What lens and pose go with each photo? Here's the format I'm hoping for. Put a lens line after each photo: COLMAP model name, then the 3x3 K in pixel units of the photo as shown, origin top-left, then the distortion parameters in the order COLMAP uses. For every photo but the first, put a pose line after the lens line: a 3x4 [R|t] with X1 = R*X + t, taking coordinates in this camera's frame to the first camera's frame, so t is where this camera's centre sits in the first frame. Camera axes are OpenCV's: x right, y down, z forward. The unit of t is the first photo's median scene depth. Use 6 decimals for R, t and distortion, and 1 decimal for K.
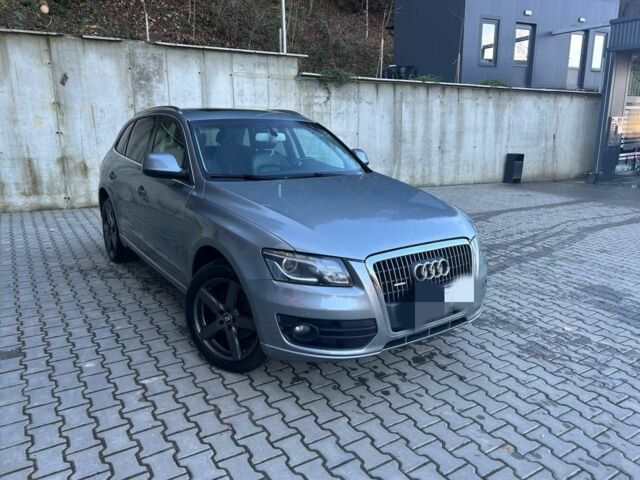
lens RADIAL K [[482.7, 0, 326.6], [0, 482.7, 241.2], [0, 0, 1]] dist [0.043667, -0.045027]
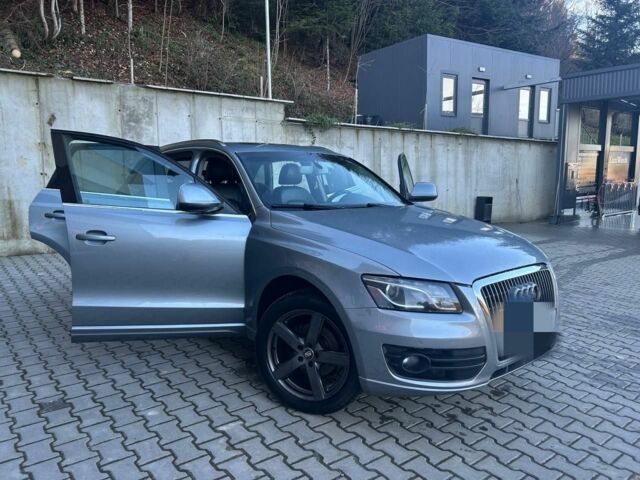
lens RADIAL K [[480.7, 0, 322.2], [0, 480.7, 236.3], [0, 0, 1]] dist [0.045287, -0.047470]
pose [[0.995447, -0.011929, 0.094571, -0.100656], [0.021988, 0.994118, -0.106045, 0.012691], [-0.092749, 0.107642, 0.989854, 0.021042]]
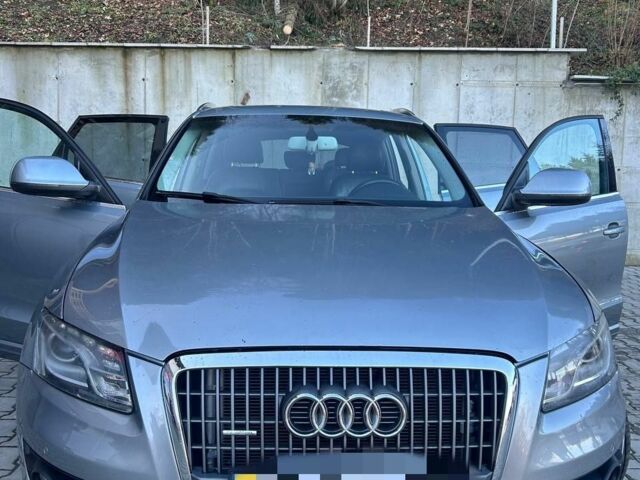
lens RADIAL K [[644.6, 0, 320.0], [0, 644.6, 240.0], [0, 0, 1]] dist [0.093861, -0.175594]
pose [[0.848361, 0.067688, -0.525074, 0.167362], [-0.136799, 0.986138, -0.093901, -0.011287], [0.511439, 0.151492, 0.845861, 0.178149]]
